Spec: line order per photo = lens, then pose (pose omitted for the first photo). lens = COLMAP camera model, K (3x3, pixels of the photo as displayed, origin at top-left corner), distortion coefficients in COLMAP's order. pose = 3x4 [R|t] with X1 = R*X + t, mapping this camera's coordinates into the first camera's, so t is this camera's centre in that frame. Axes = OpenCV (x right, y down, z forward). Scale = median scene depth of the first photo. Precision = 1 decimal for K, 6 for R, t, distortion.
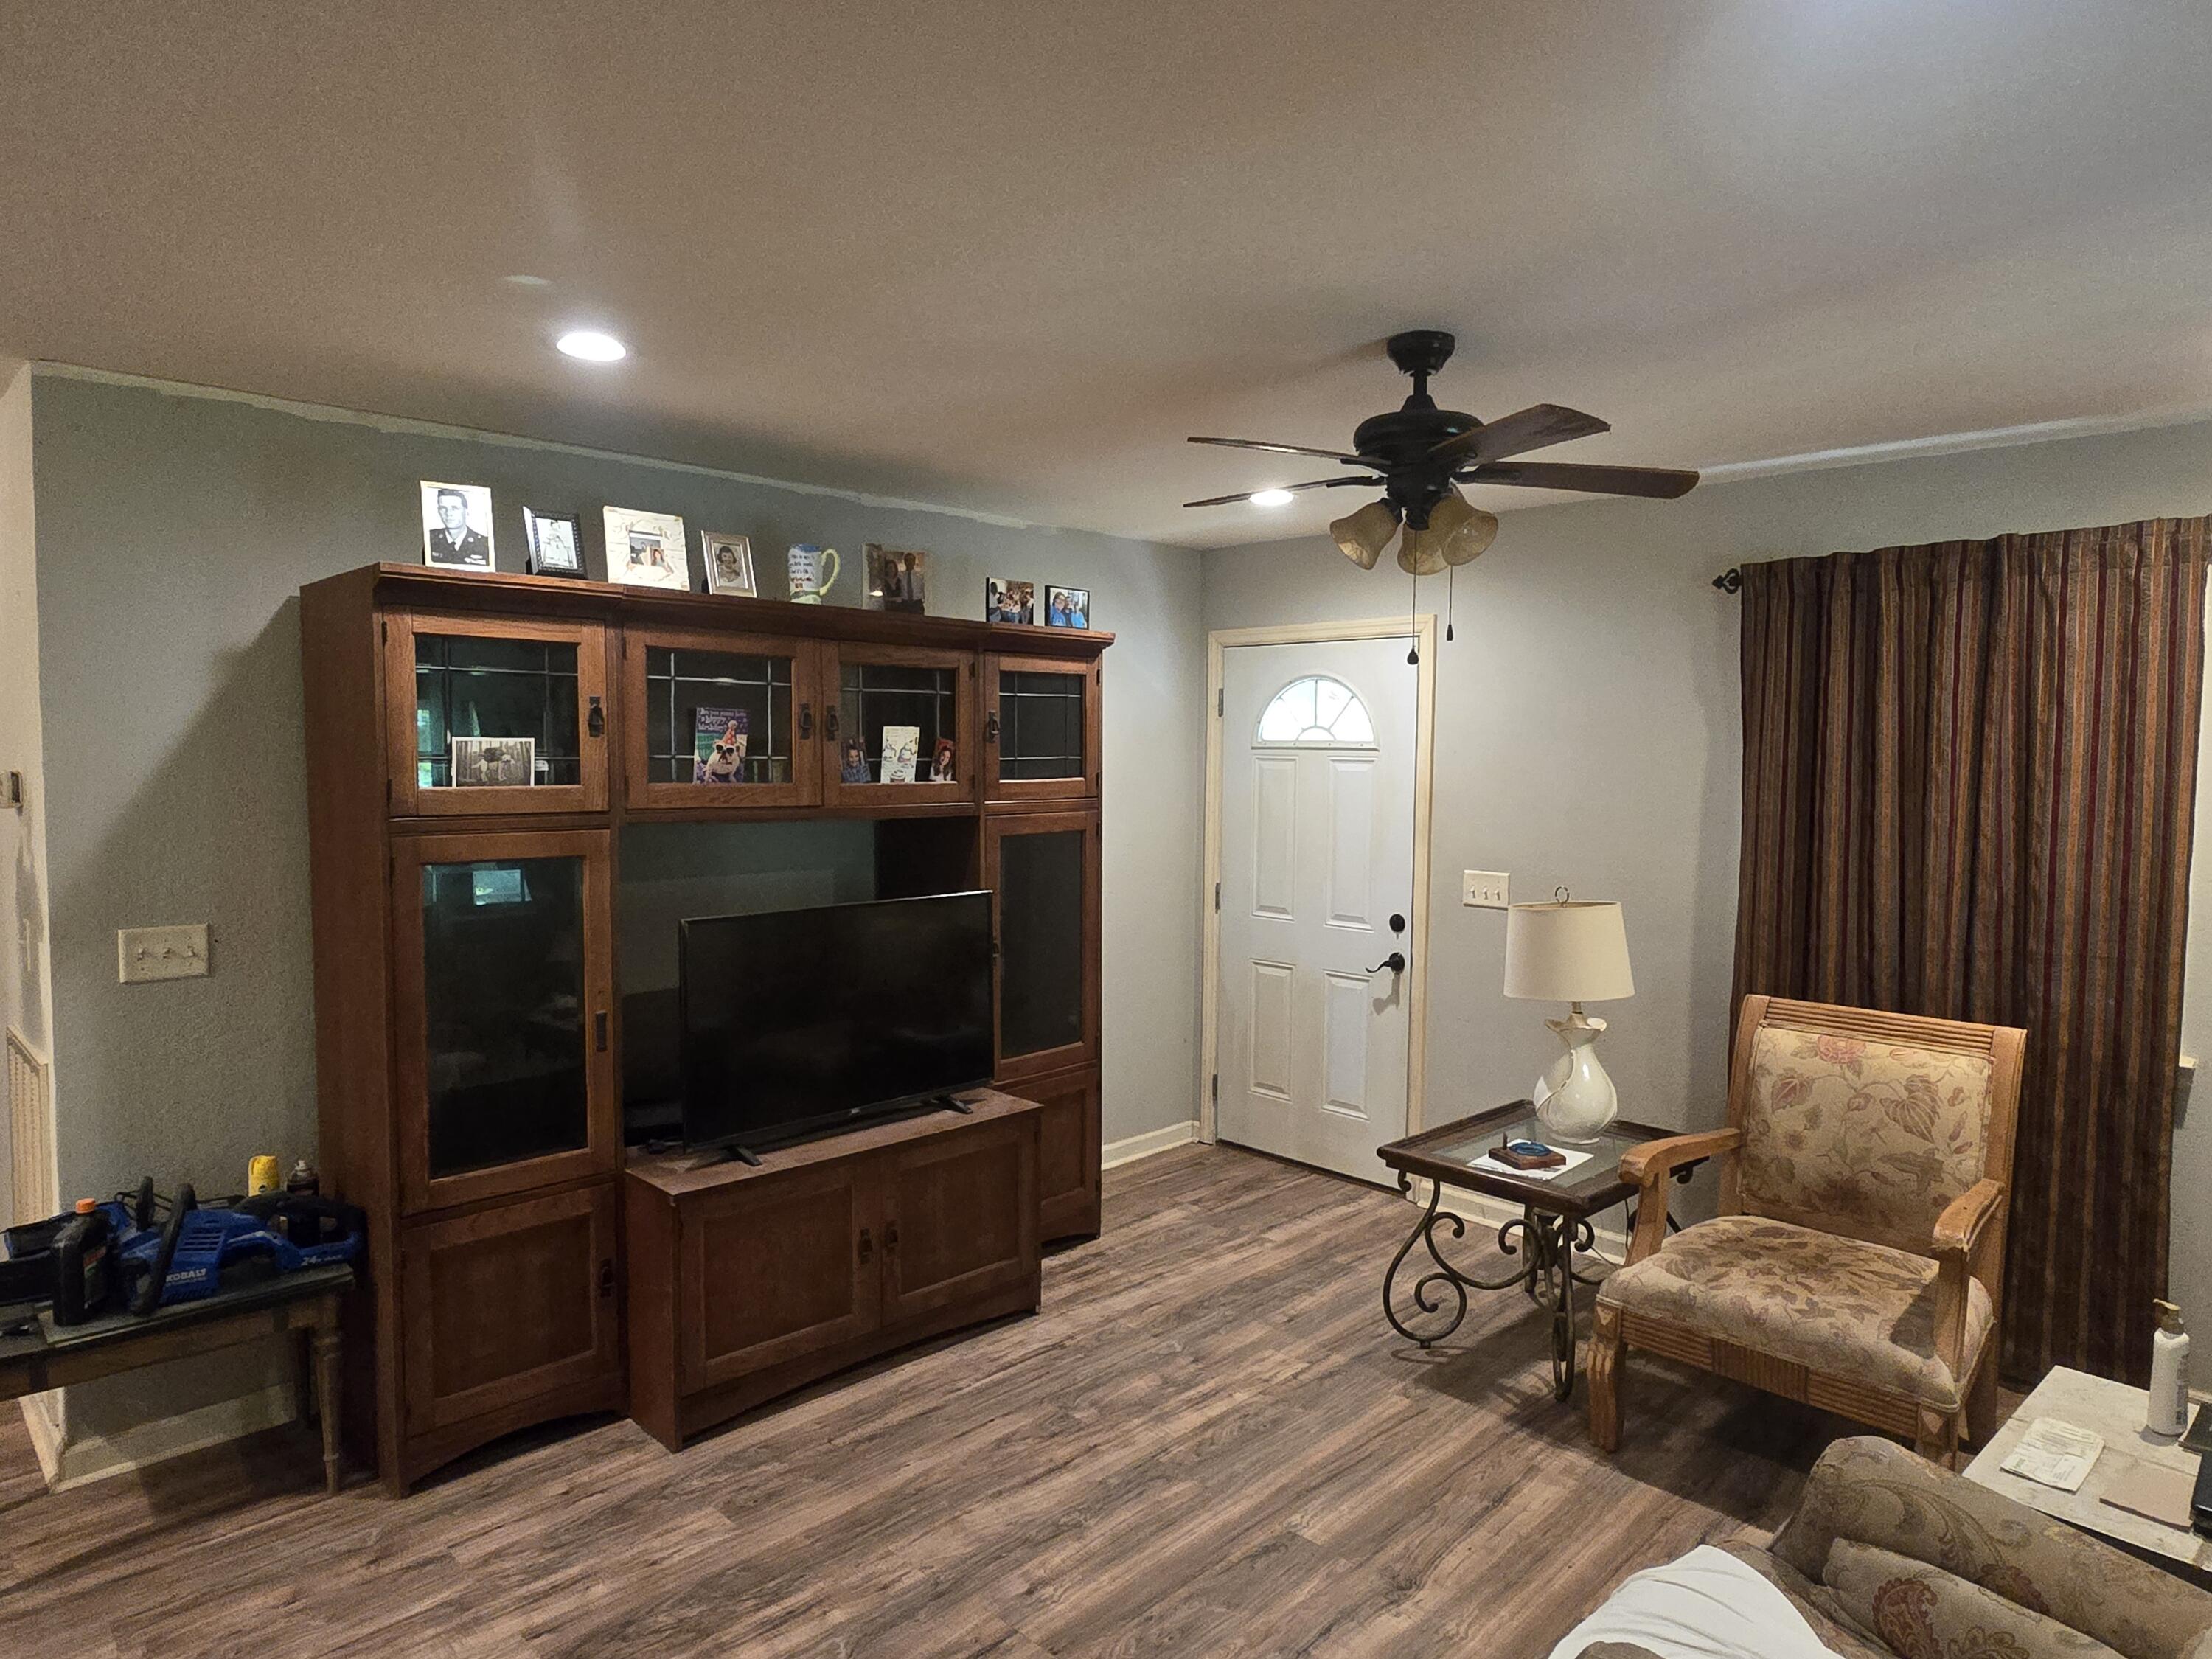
lens RADIAL K [[1301.0, 0, 1106.0], [0, 1301.0, 829.5], [0, 0, 1]] dist [0.001168, 0.000710]
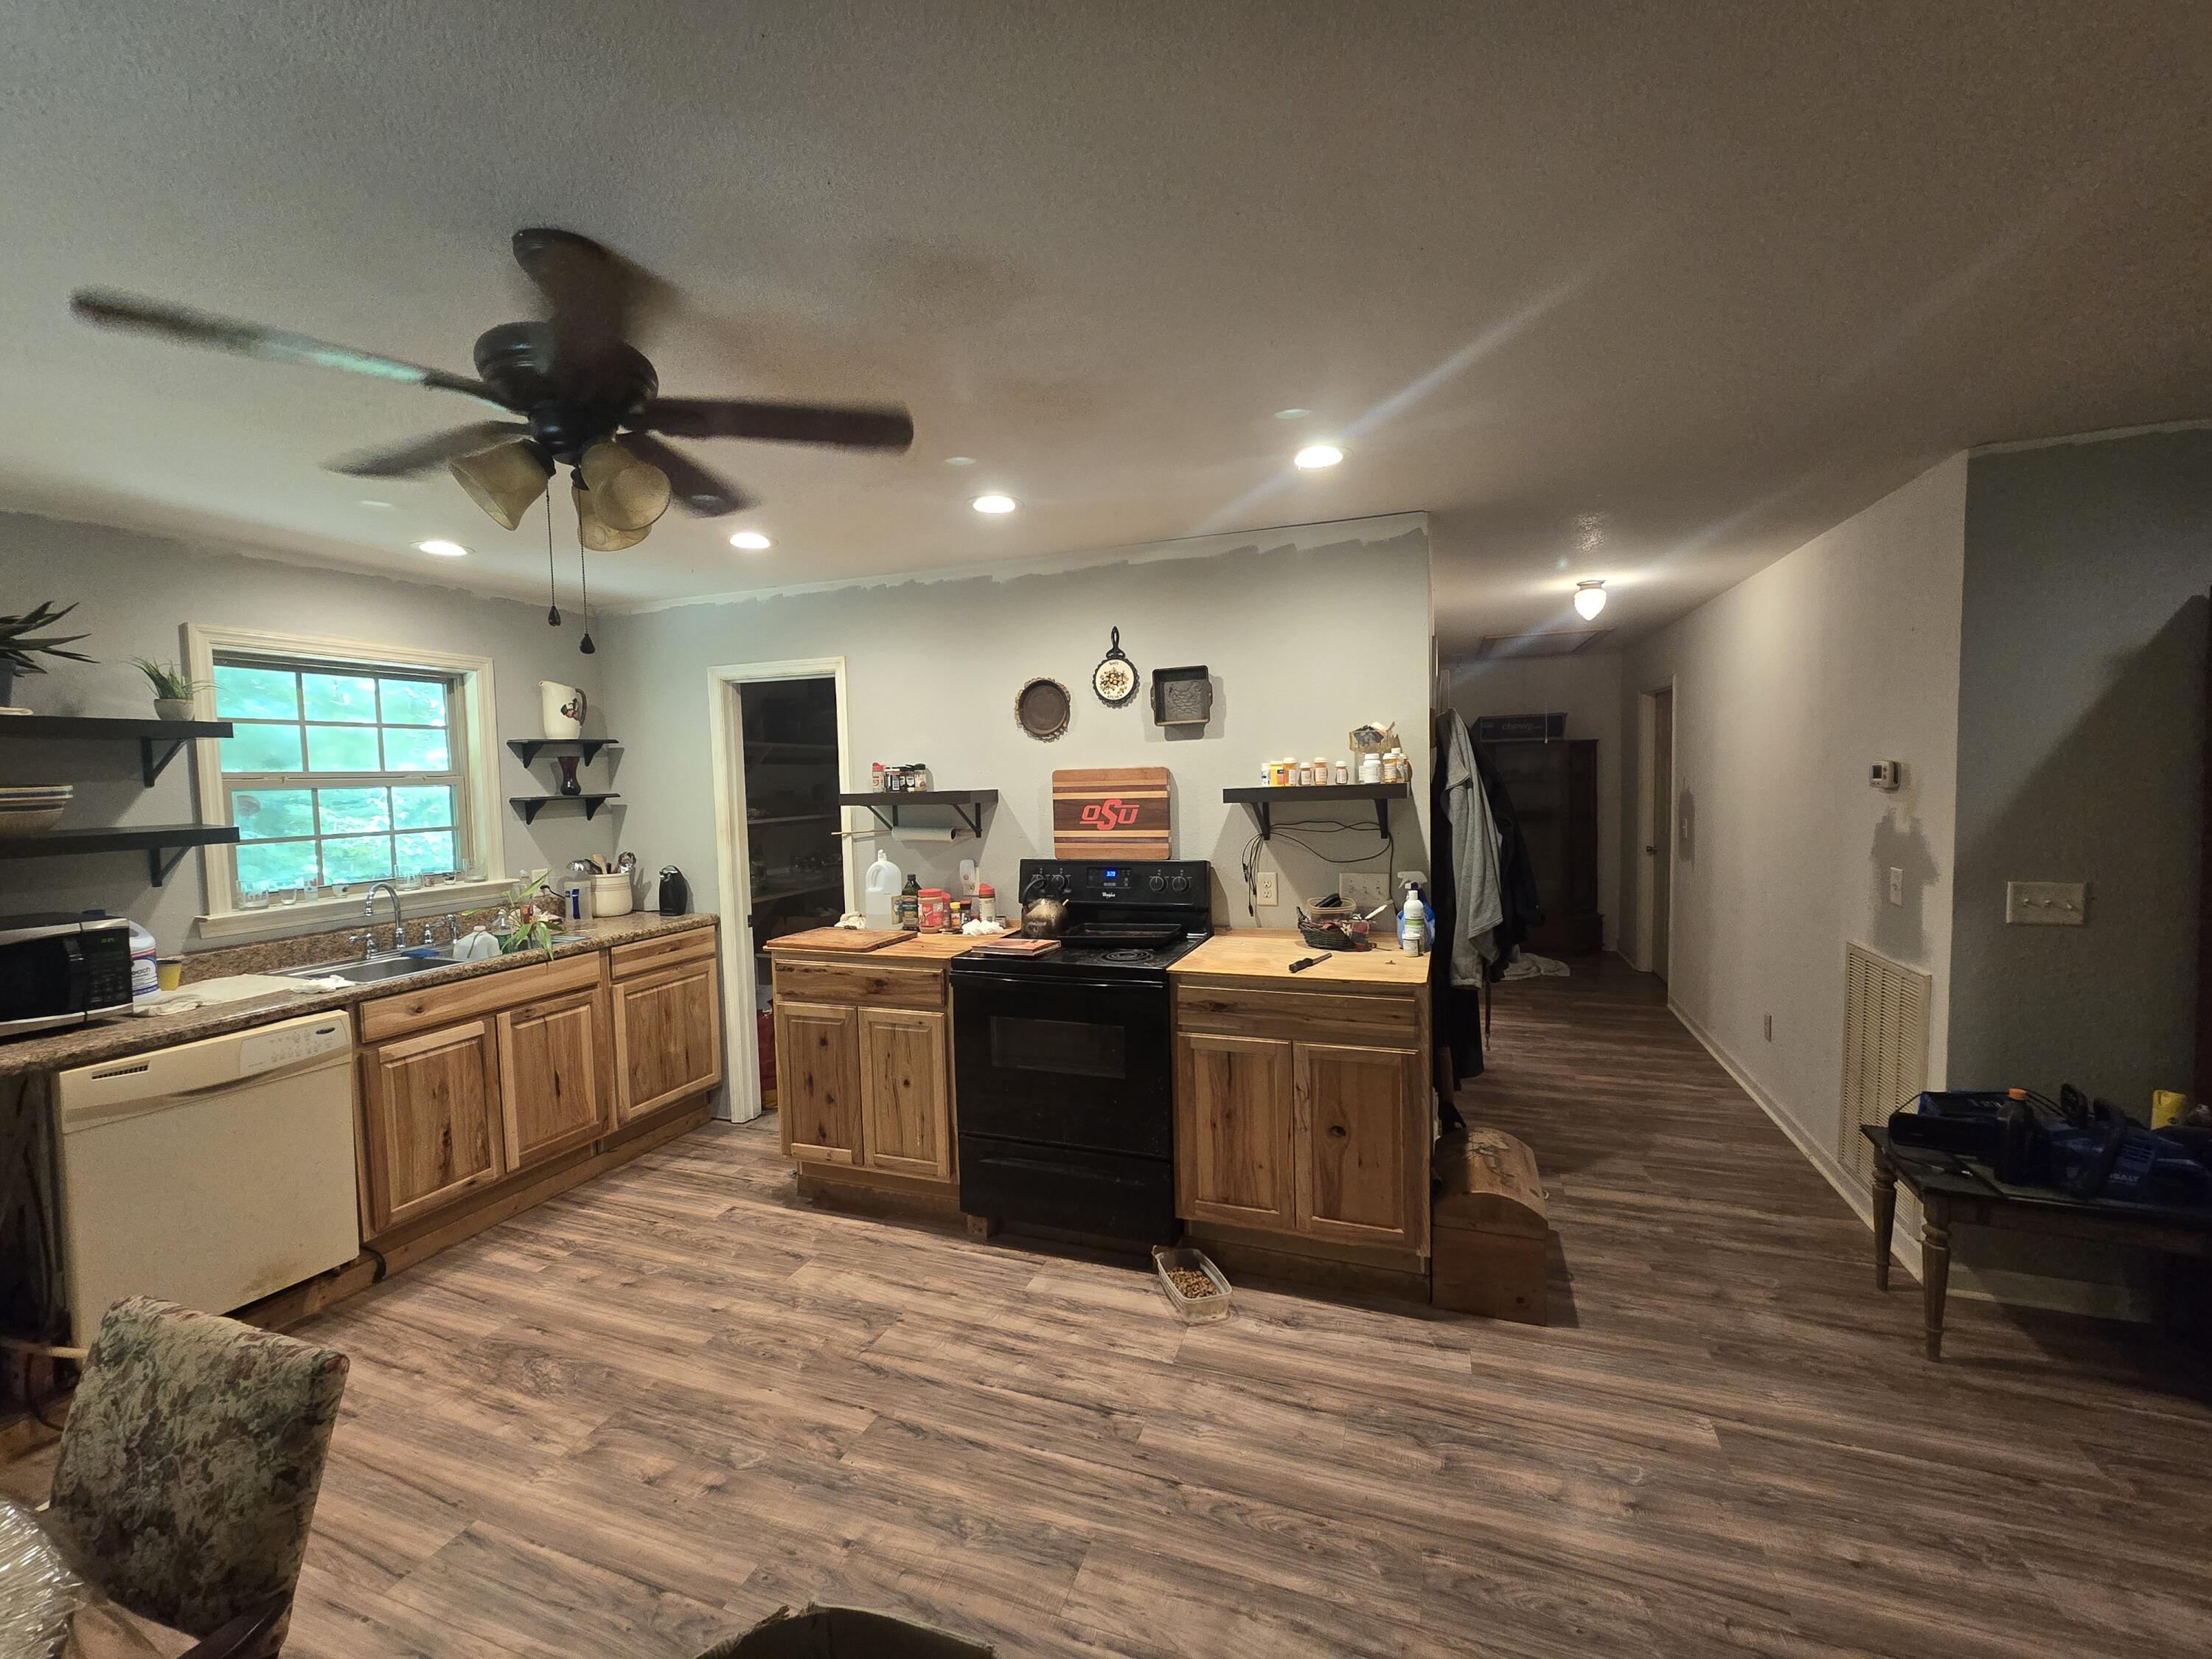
lens RADIAL K [[902.9, 0, 1106.0], [0, 902.9, 829.5], [0, 0, 1]] dist [-0.003346, -0.000201]
pose [[0.417691, 0.038481, -0.907774, -0.322136], [-0.023149, 0.999229, 0.031707, 0.018125], [0.908294, 0.007771, 0.418260, -0.168356]]
